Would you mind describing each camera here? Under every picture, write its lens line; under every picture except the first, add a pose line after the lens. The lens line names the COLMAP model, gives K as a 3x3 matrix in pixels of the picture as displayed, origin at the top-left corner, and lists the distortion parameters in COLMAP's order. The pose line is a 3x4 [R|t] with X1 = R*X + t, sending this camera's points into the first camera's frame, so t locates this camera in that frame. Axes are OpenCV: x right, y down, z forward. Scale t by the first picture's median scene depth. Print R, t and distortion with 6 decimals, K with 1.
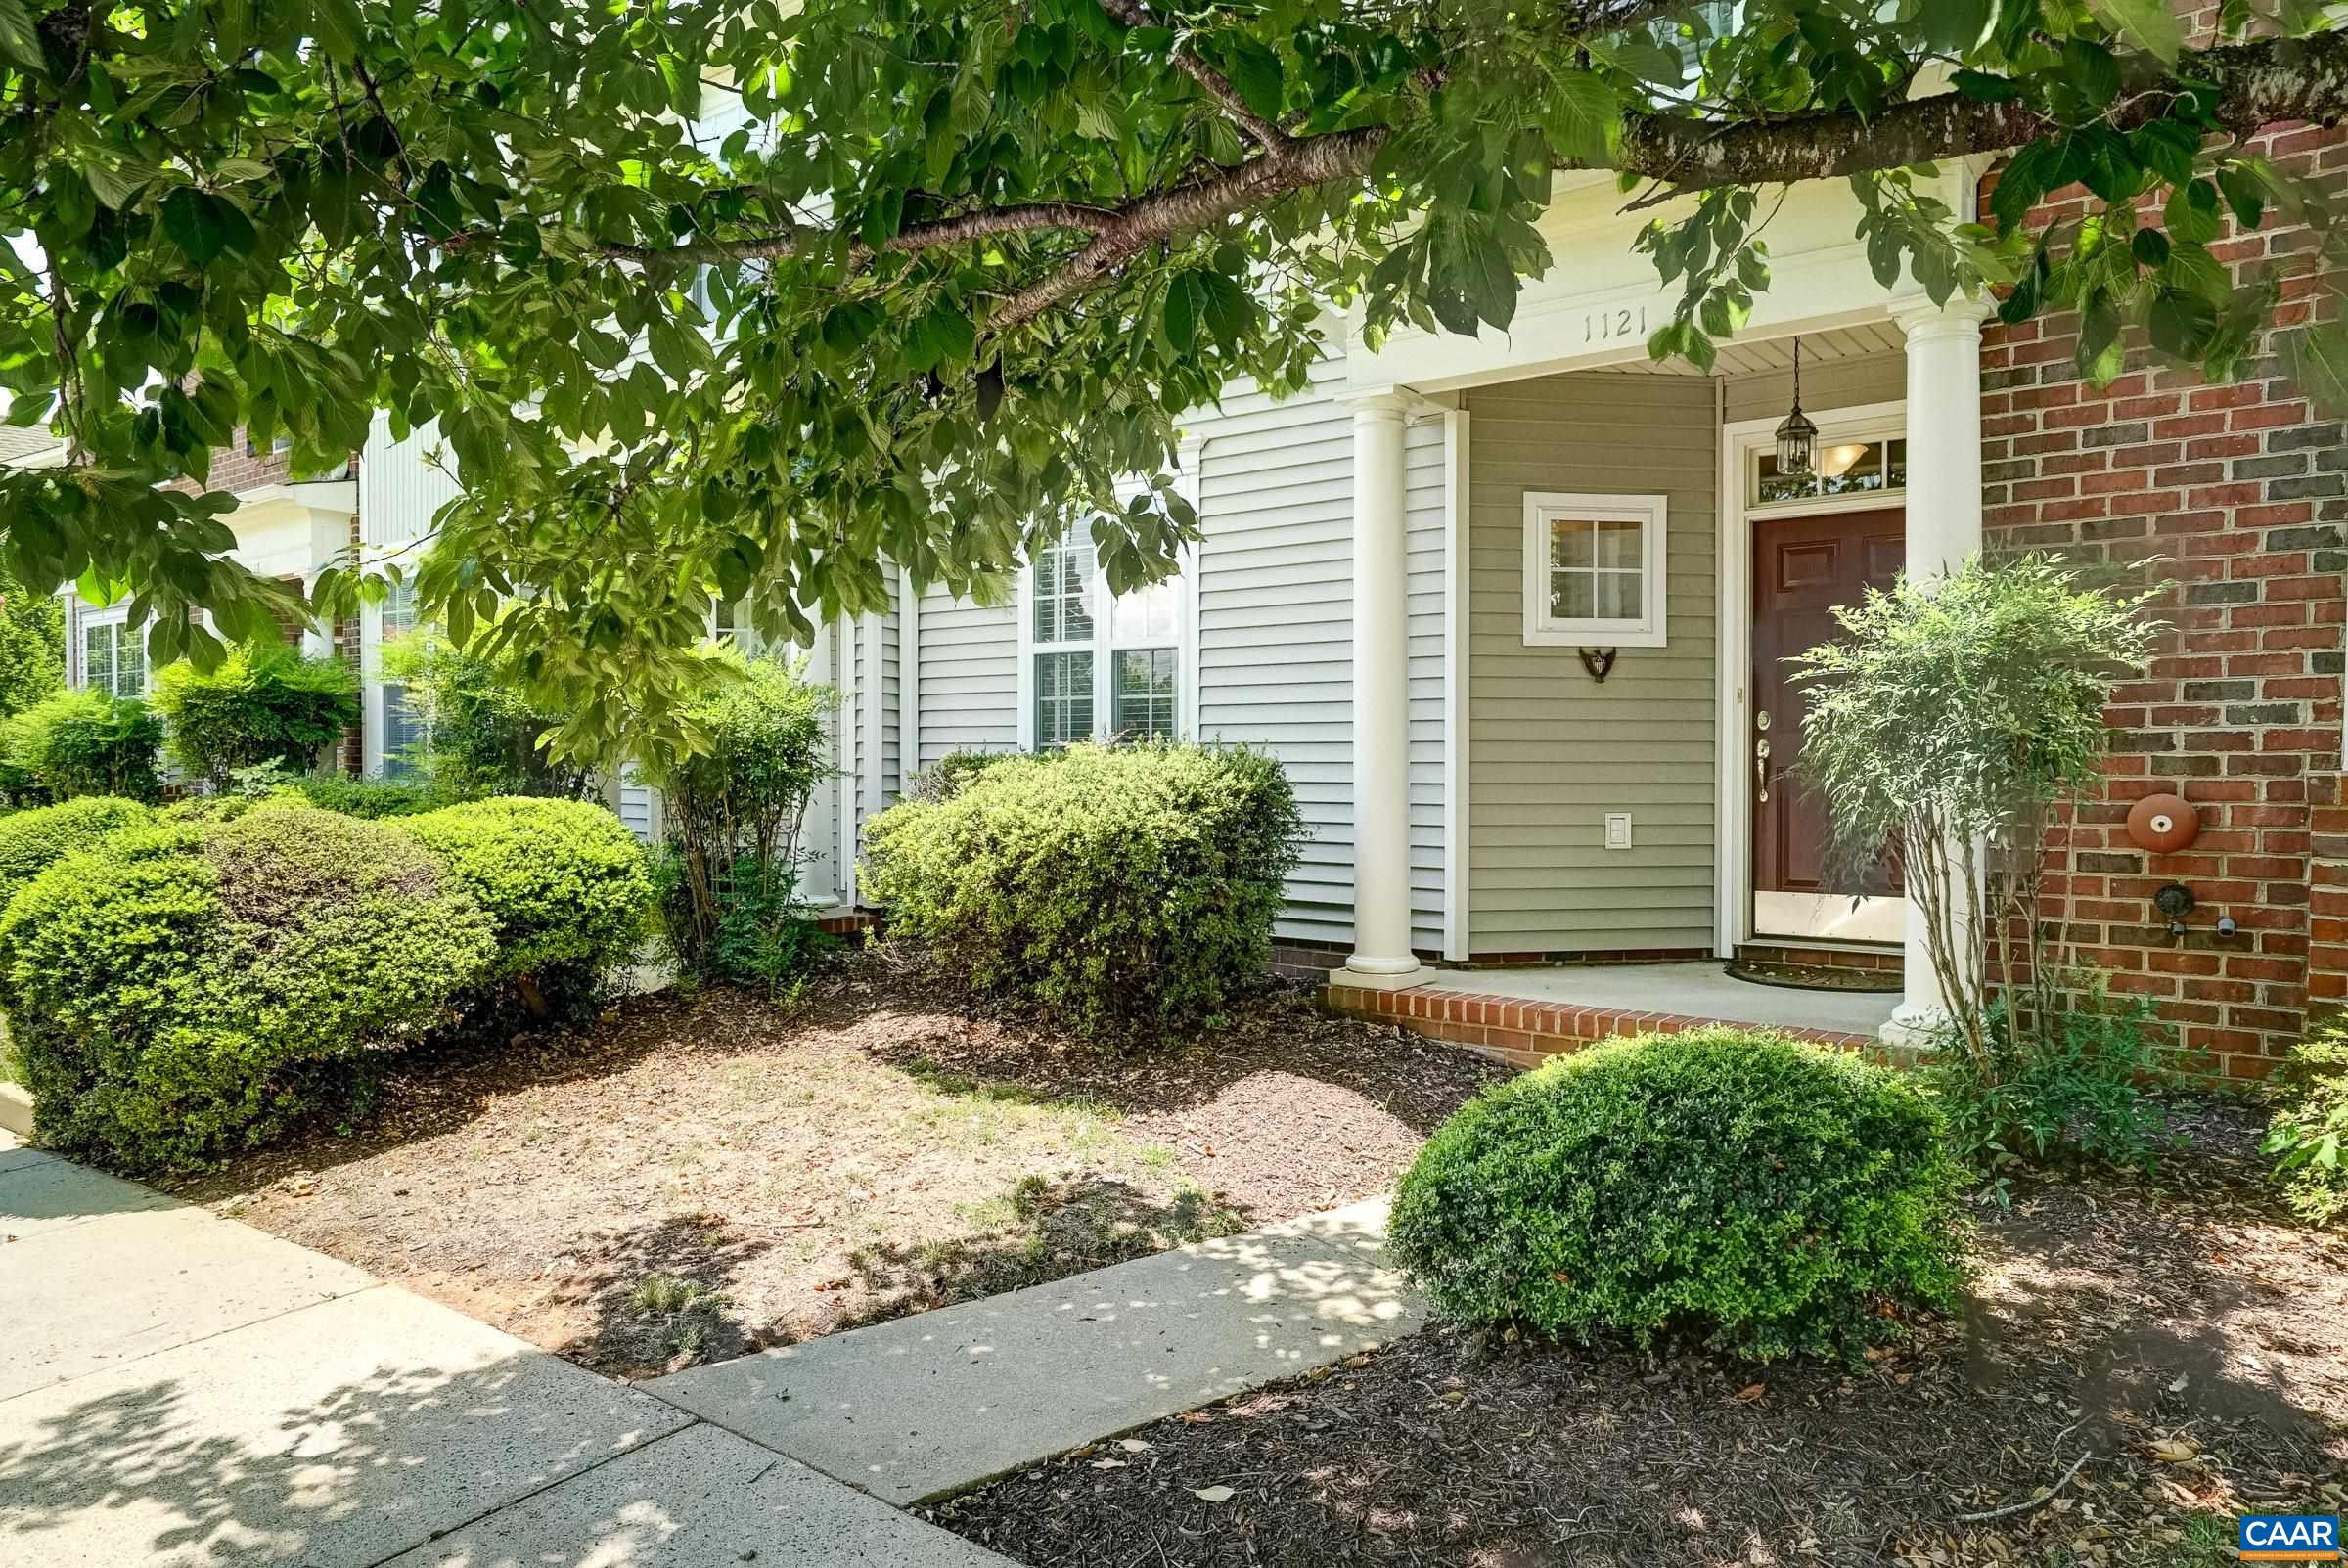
lens RADIAL K [[1508.4, 0, 1174.0], [0, 1508.4, 784.0], [0, 0, 1]] dist [0.027807, -0.000074]
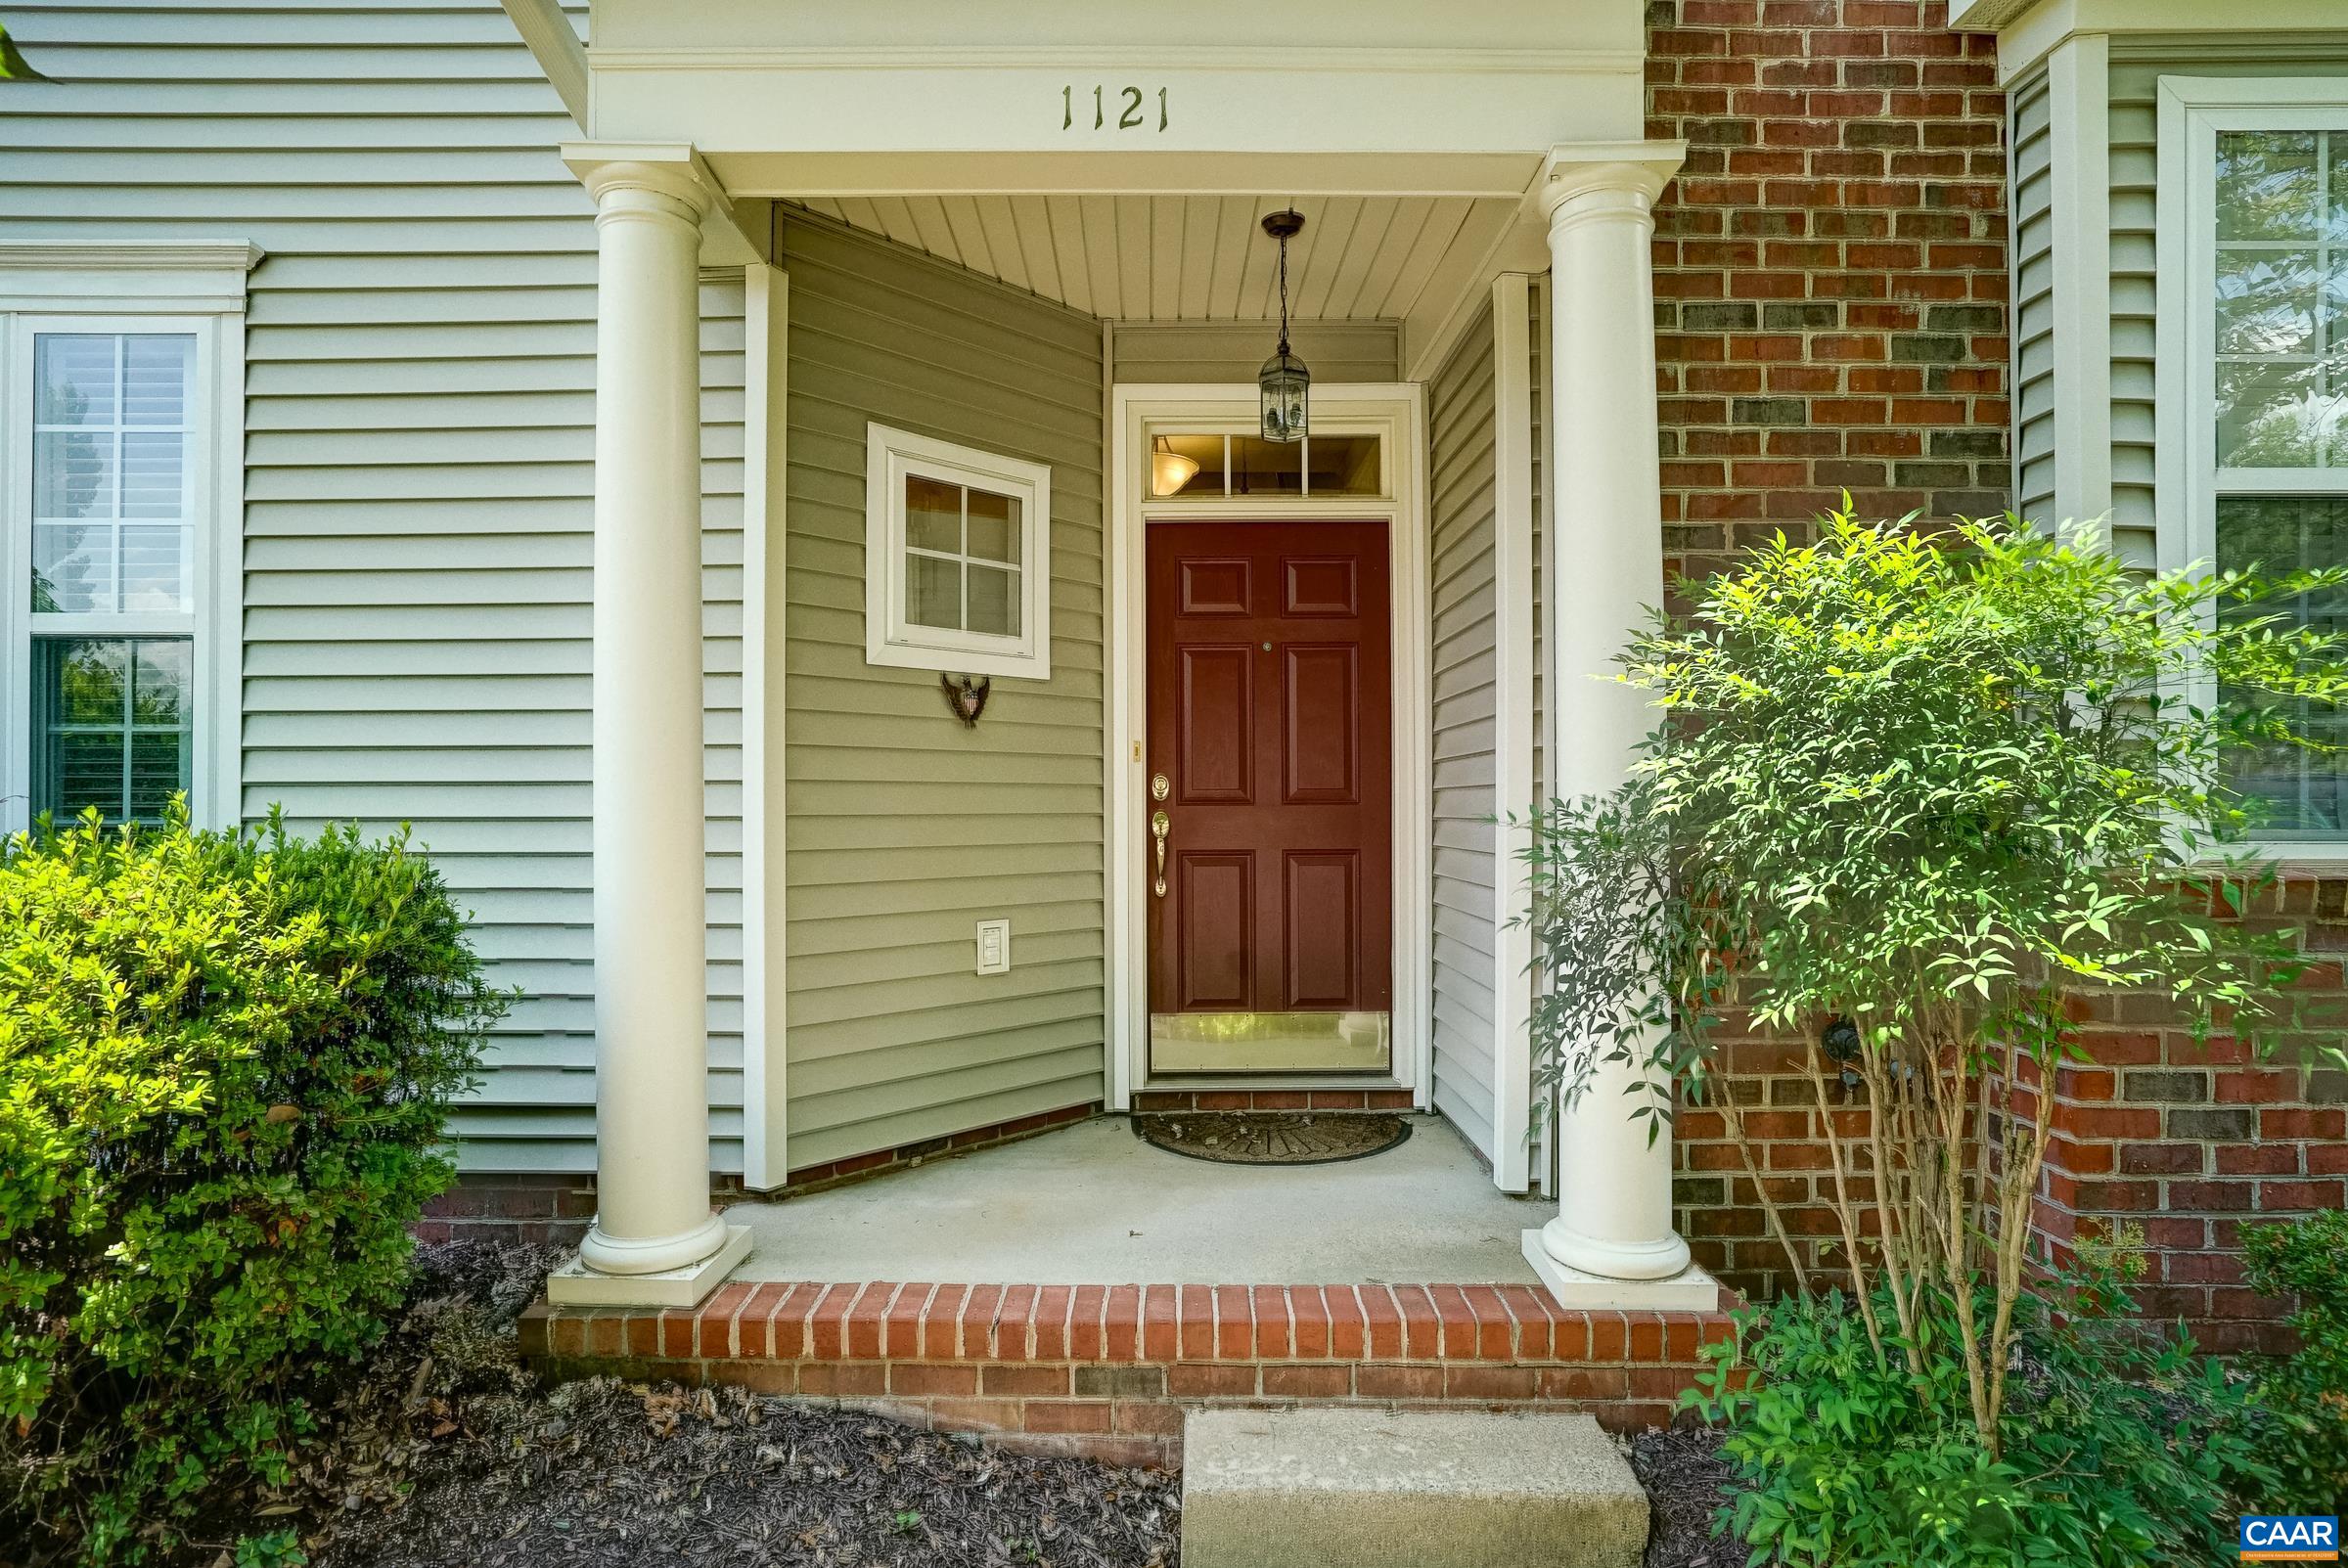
lens RADIAL K [[1271.1, 0, 1174.8], [0, 1271.1, 800.0], [0, 0, 1]] dist [-0.045033, 0.031490]
pose [[0.798859, 0.002388, 0.601513, 0.017016], [0.011396, 0.999753, -0.019105, -0.023805], [-0.601410, 0.022117, 0.798634, 0.505290]]
